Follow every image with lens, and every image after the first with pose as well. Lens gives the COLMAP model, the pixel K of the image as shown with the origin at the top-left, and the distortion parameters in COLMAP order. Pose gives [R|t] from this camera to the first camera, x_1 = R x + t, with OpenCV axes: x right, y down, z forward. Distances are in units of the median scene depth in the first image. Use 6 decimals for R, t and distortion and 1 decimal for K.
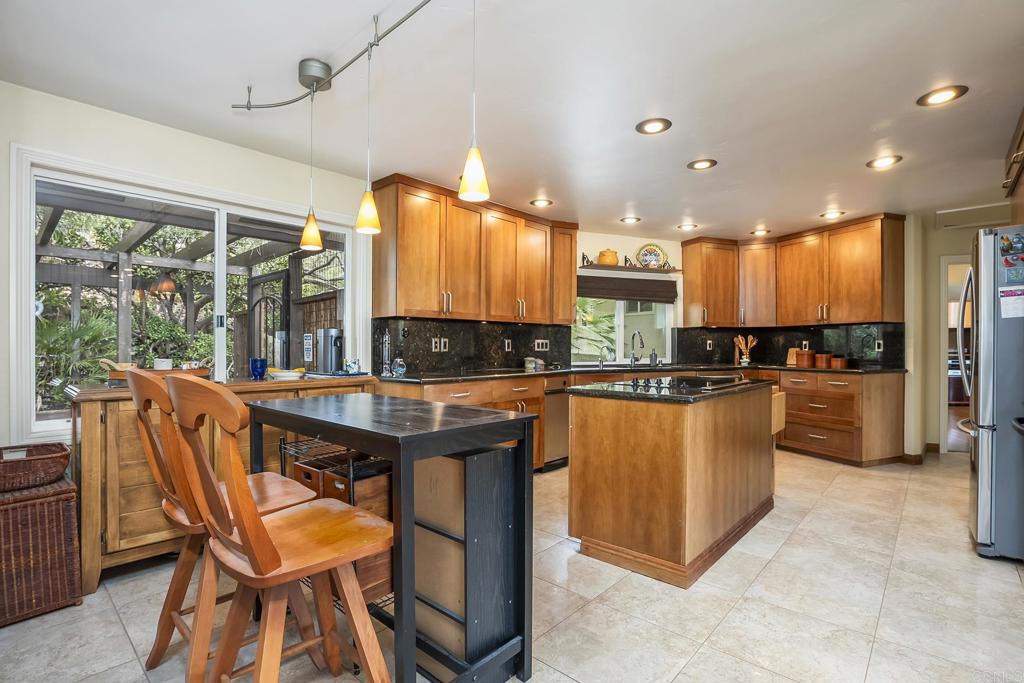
lens RADIAL K [[468.3, 0, 509.3], [0, 468.3, 342.8], [0, 0, 1]] dist [0.002949, 0.000556]
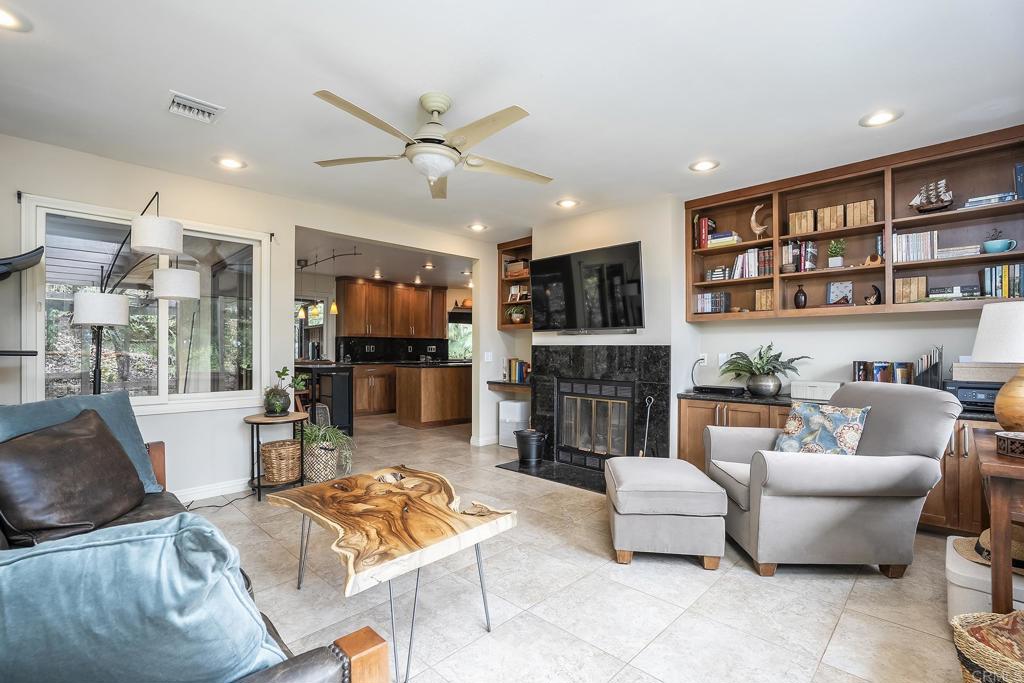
lens RADIAL K [[468.3, 0, 515.0], [0, 468.3, 347.7], [0, 0, 1]] dist [0.002949, 0.000556]
pose [[0.999093, -0.005060, -0.042271, 0.529590], [0.004739, 0.999959, -0.007702, 0.017442], [0.042309, 0.007494, 0.999076, -0.967772]]
